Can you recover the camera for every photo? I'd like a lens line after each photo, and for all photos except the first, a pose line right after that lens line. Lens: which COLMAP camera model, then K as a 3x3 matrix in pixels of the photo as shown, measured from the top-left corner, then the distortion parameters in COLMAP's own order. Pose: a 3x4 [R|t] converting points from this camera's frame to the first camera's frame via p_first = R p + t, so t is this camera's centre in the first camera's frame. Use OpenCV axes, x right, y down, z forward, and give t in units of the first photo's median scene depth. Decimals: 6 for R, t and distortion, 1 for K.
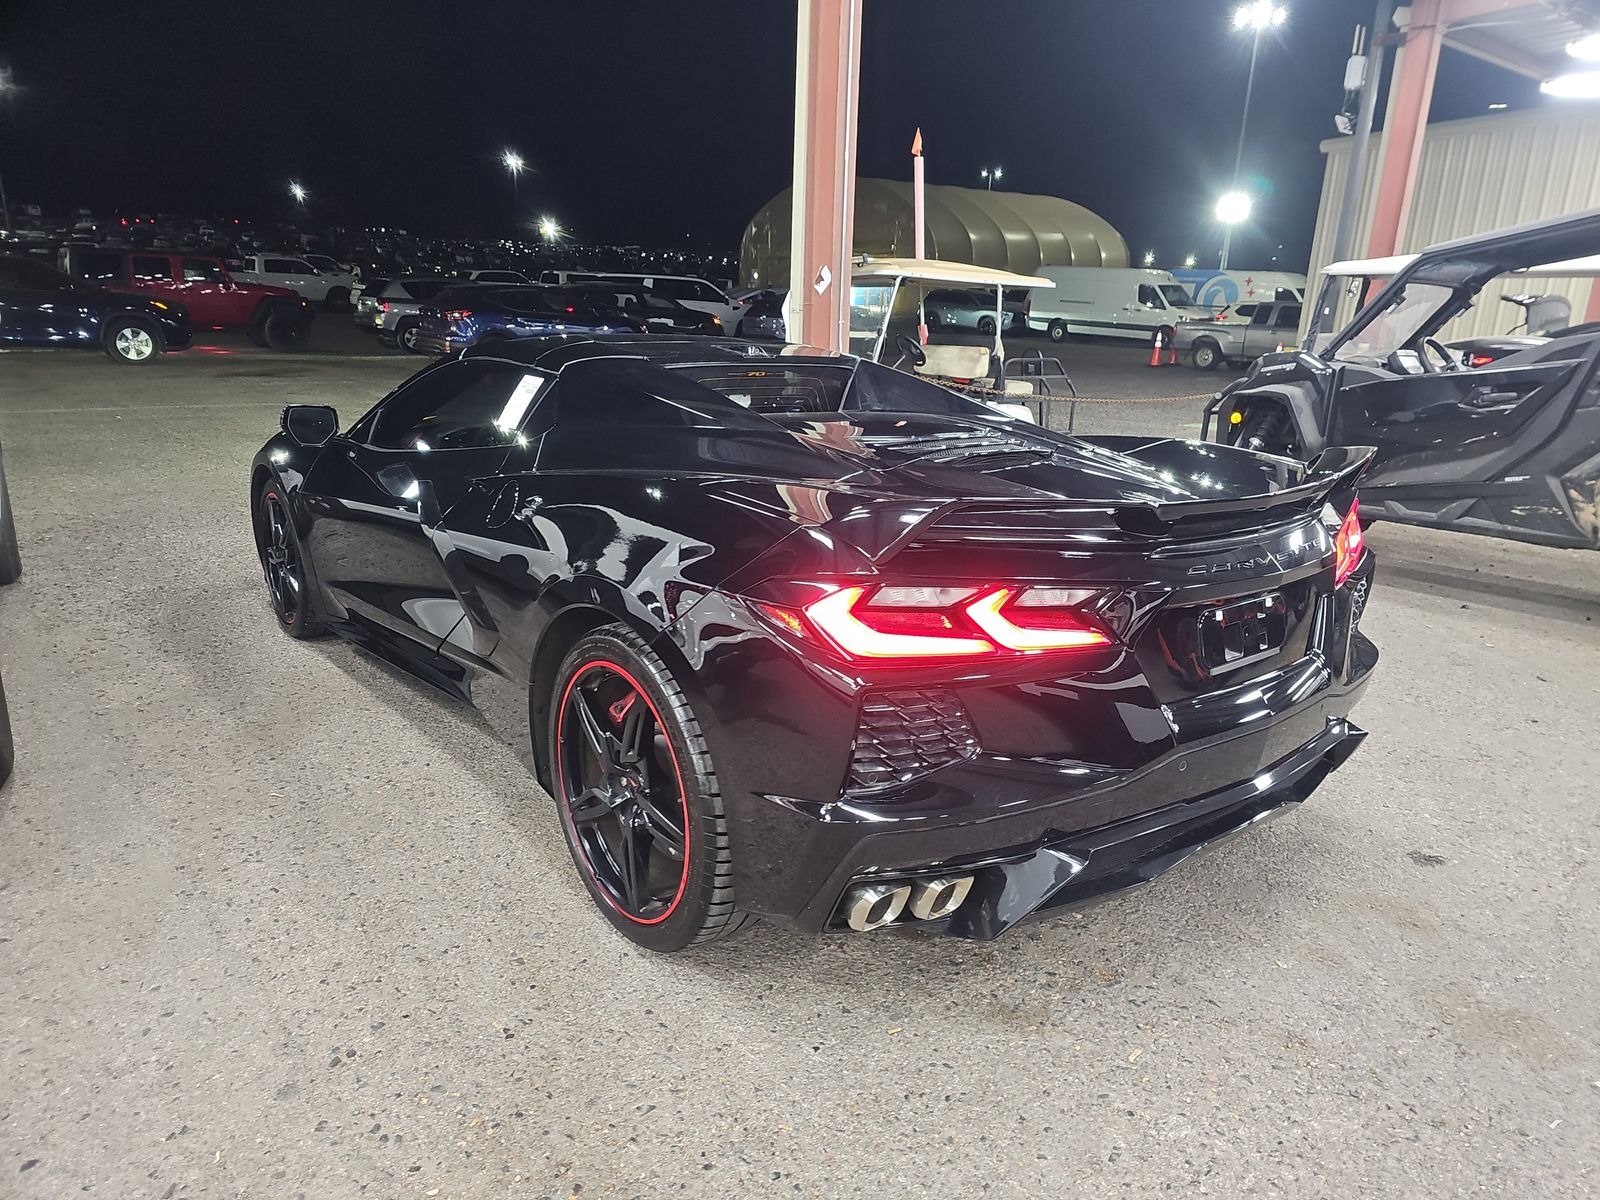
lens RADIAL K [[1070.4, 0, 808.8], [0, 1070.4, 596.7], [0, 0, 1]] dist [0.049310, -0.055179]
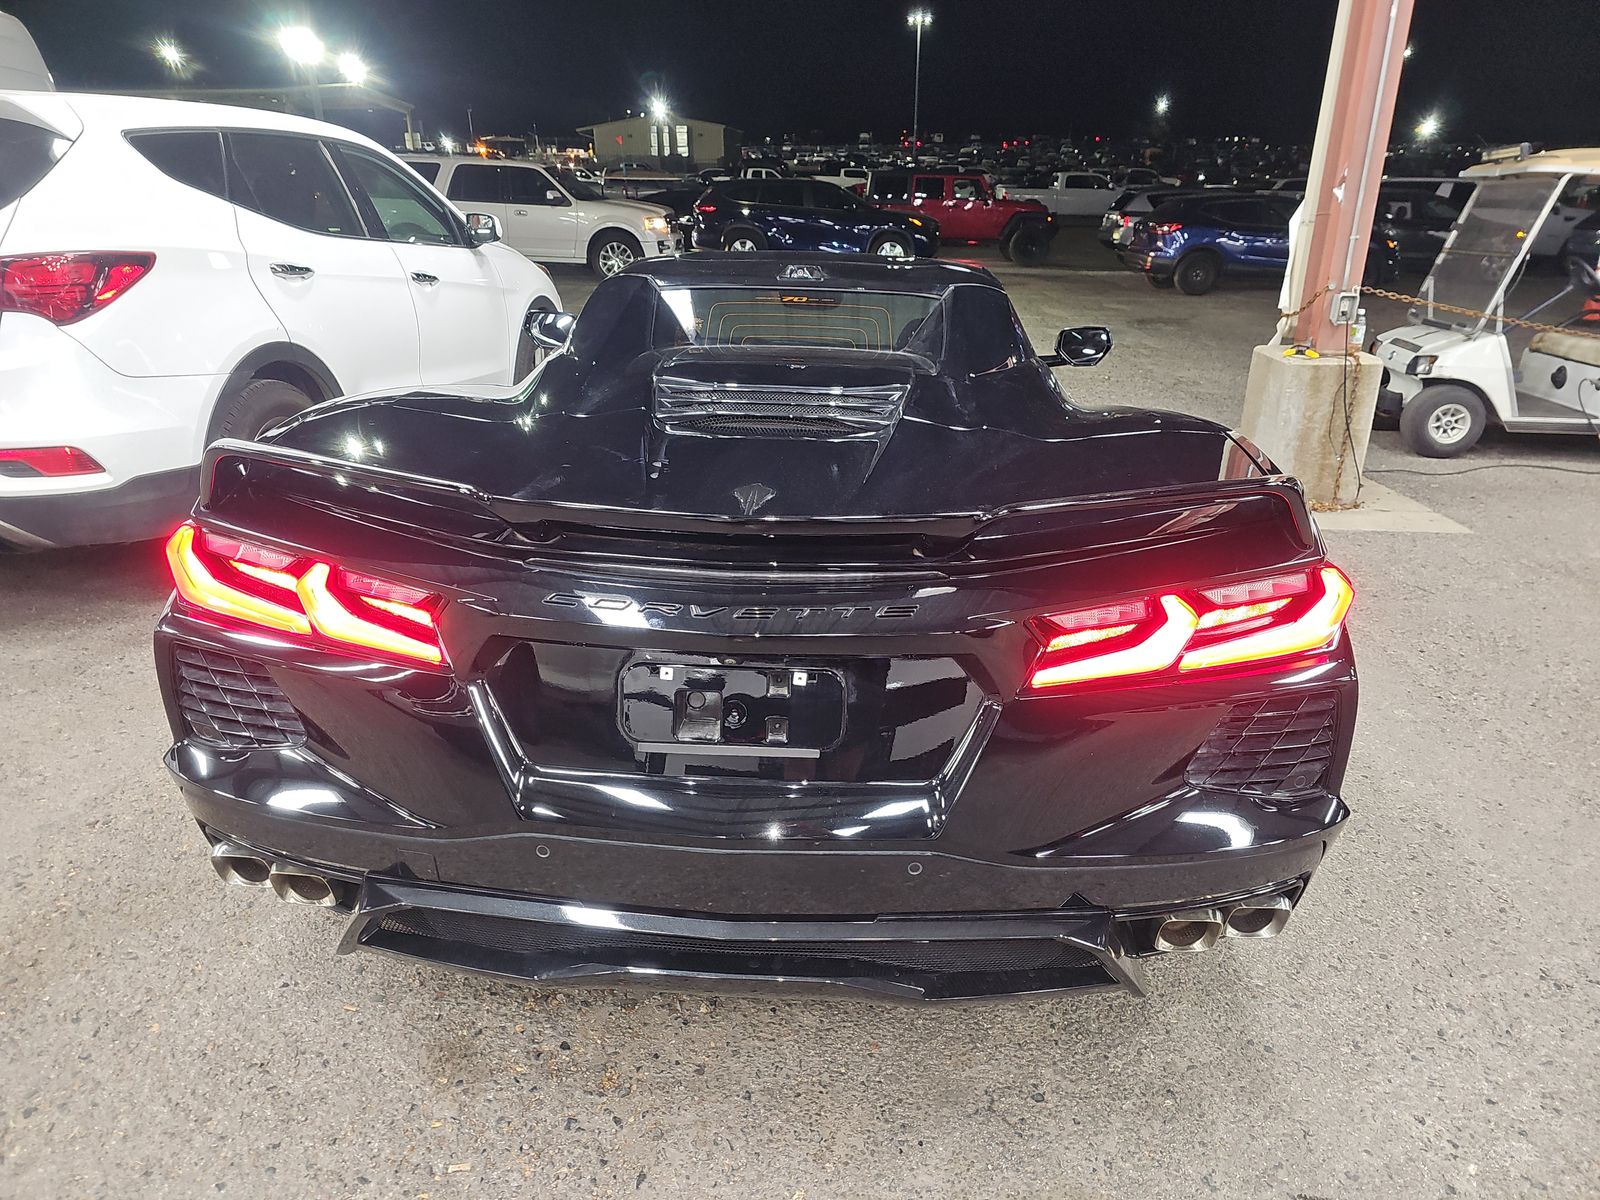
lens RADIAL K [[1070.4, 0, 808.8], [0, 1070.4, 596.7], [0, 0, 1]] dist [0.049310, -0.055179]
pose [[0.742357, 0.217816, -0.633610, 0.115787], [-0.170761, 0.975960, 0.135437, -0.018721], [0.647878, 0.007653, 0.761705, 0.068670]]
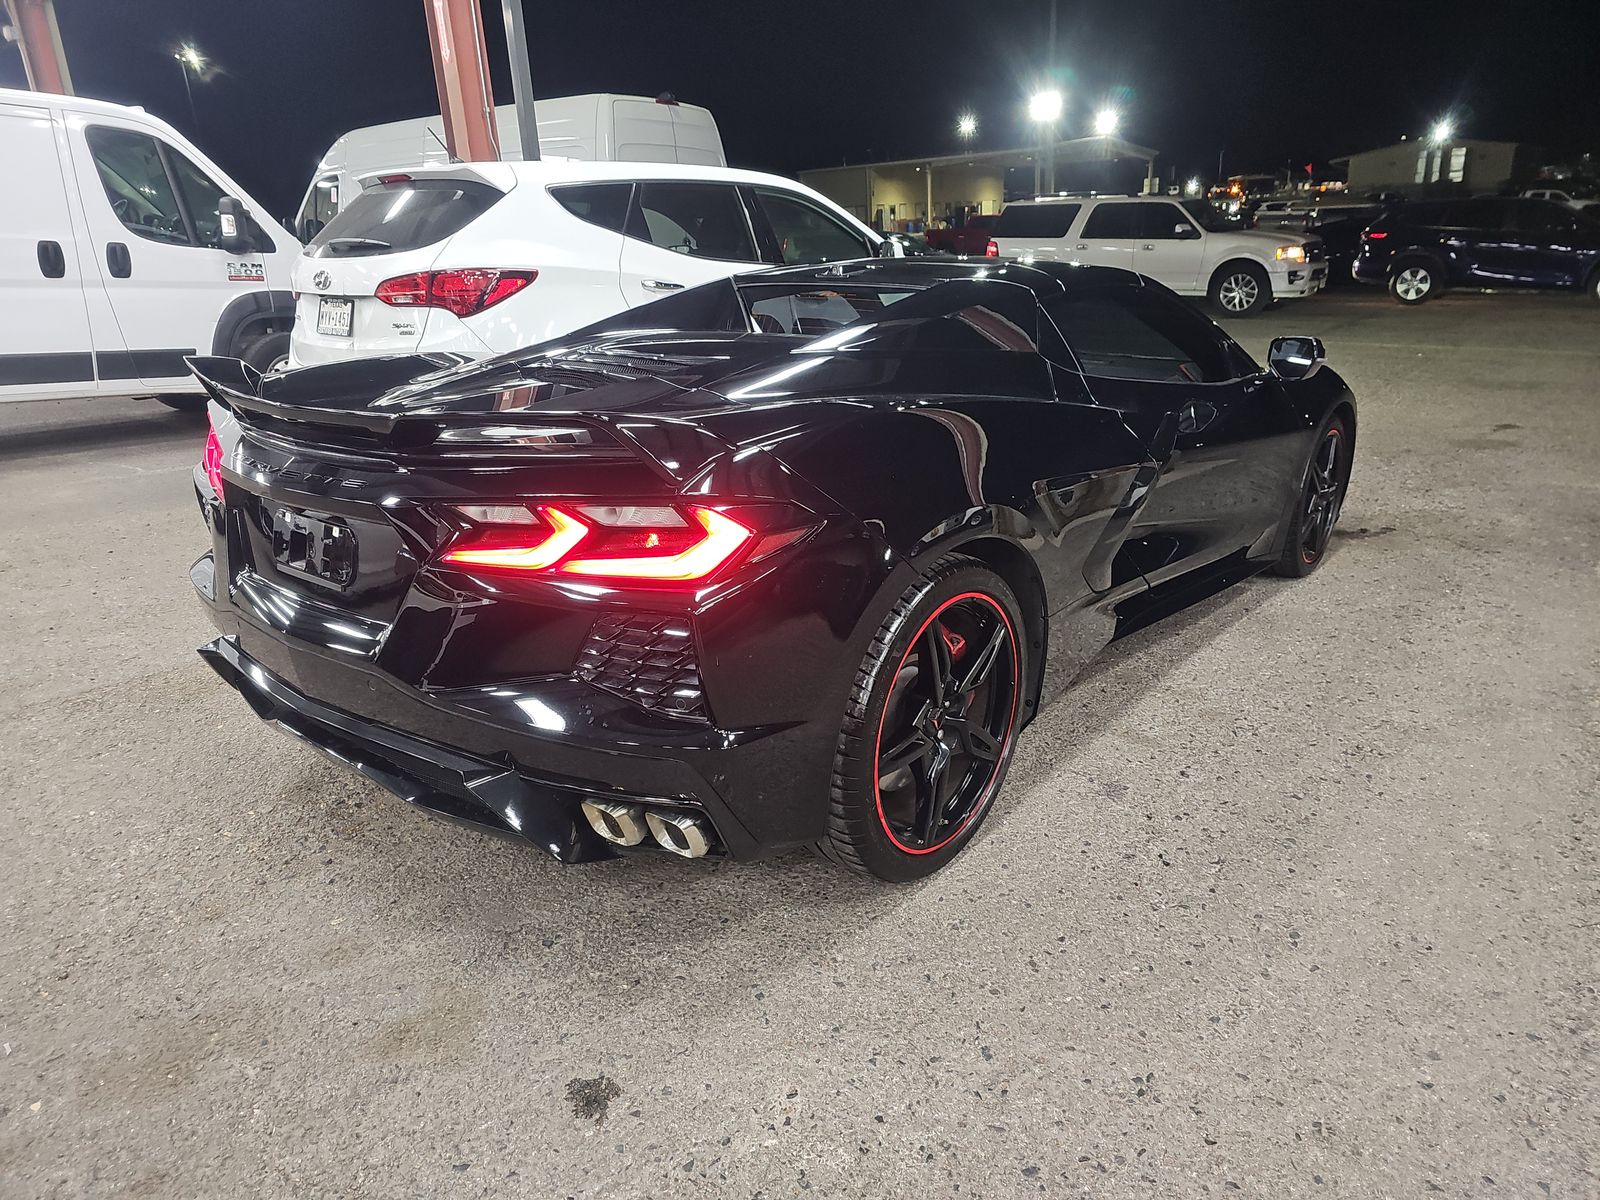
lens RADIAL K [[1070.4, 0, 808.8], [0, 1070.4, 596.7], [0, 0, 1]] dist [0.049310, -0.055179]
pose [[0.194293, 0.276579, -0.941145, 0.193920], [-0.231951, 0.945174, 0.229878, -0.034872], [0.953126, 0.173636, 0.247793, 0.162377]]
